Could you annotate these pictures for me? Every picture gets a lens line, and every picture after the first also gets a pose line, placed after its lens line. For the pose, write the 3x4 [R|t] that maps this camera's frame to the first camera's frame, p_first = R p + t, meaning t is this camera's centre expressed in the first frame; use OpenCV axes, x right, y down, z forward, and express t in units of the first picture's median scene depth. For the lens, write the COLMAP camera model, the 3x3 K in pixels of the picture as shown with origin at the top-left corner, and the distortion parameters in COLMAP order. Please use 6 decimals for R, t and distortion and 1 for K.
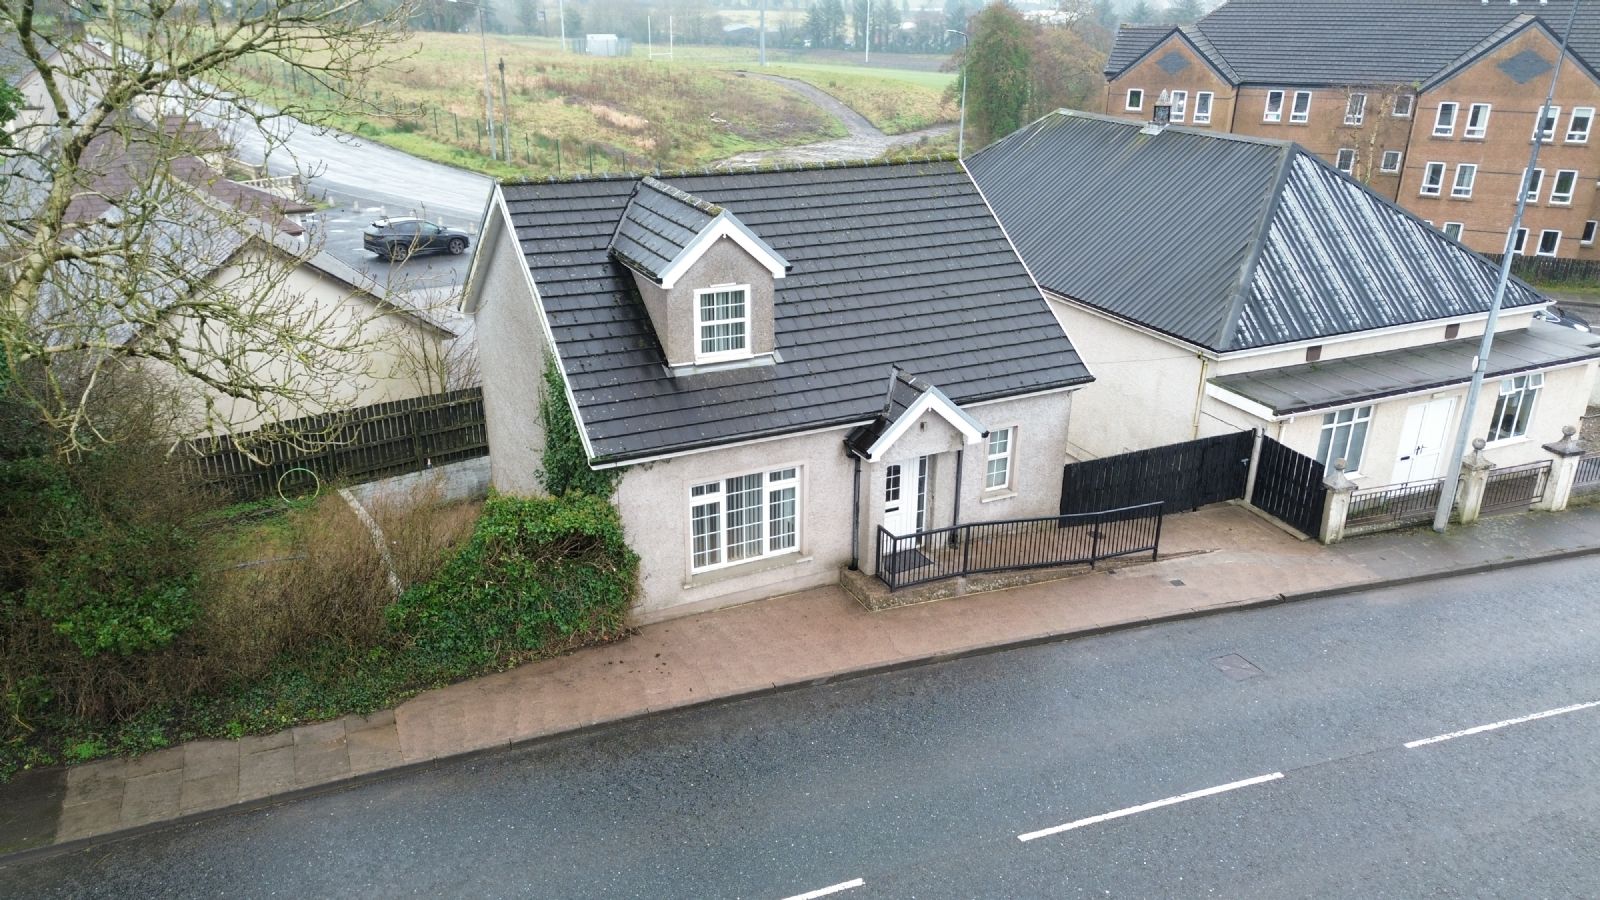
lens RADIAL K [[1128.4, 0, 804.8], [0, 1128.4, 444.5], [0, 0, 1]] dist [0.100794, -0.090525]
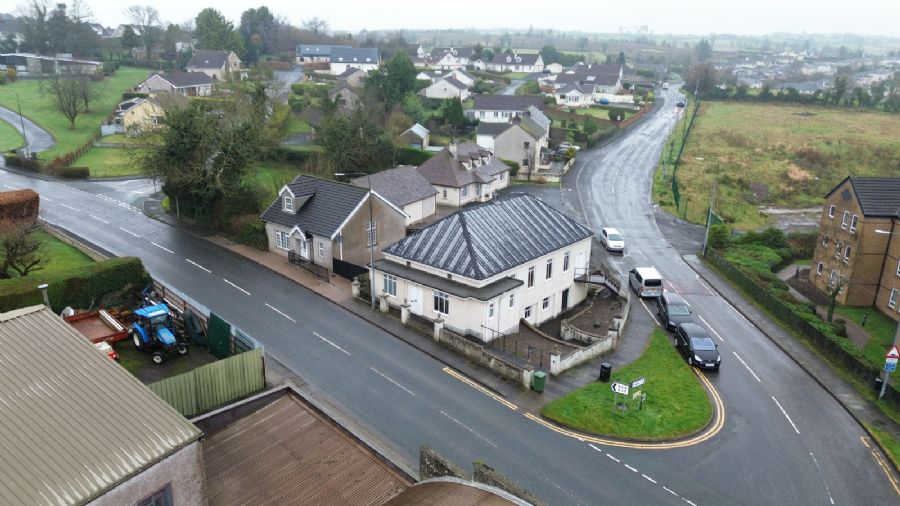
lens RADIAL K [[634.7, 0, 452.7], [0, 634.7, 249.9], [0, 0, 1]] dist [0.100794, -0.090525]
pose [[0.397032, 0.249969, -0.883109, 2.140246], [-0.365558, 0.925651, 0.097661, -0.347469], [0.841863, 0.284053, 0.458891, 0.220047]]
